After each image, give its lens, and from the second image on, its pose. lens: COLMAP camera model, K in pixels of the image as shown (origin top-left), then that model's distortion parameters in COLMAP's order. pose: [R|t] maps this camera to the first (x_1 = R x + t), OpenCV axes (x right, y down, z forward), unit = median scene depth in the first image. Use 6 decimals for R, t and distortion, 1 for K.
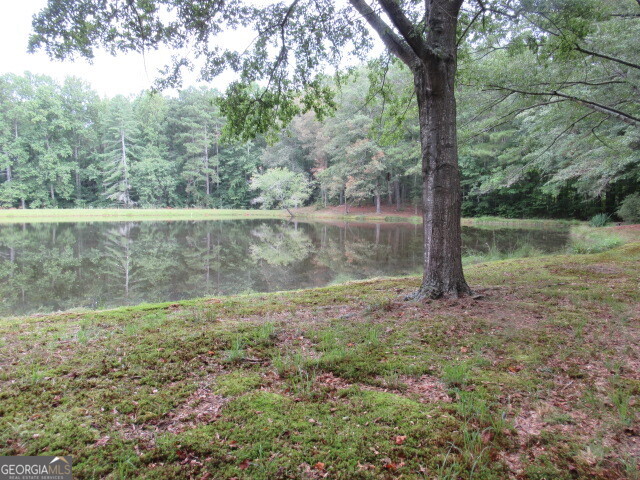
lens RADIAL K [[476.4, 0, 320.0], [0, 476.4, 240.0], [0, 0, 1]] dist [-0.007620, -0.000723]
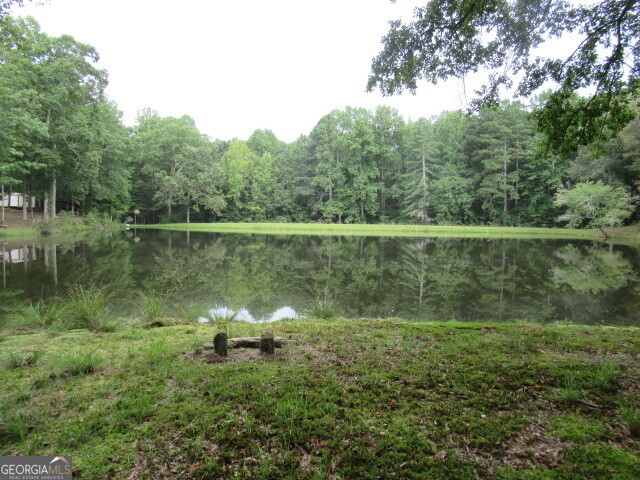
lens RADIAL K [[476.4, 0, 320.0], [0, 476.4, 240.0], [0, 0, 1]] dist [-0.007620, -0.000723]
pose [[0.829755, 0.034215, -0.557078, -0.032730], [-0.053333, 0.998412, -0.018116, -0.004249], [0.555574, 0.044743, 0.830263, -0.009438]]
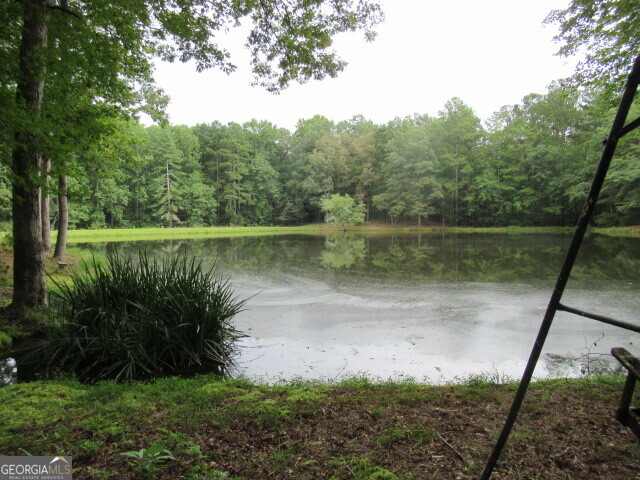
lens RADIAL K [[476.4, 0, 320.0], [0, 476.4, 240.0], [0, 0, 1]] dist [-0.007620, -0.000723]
pose [[0.928755, -0.027520, 0.369671, -1.948411], [0.042169, 0.998611, -0.031602, 0.050013], [-0.368288, 0.044939, 0.928625, -0.636823]]
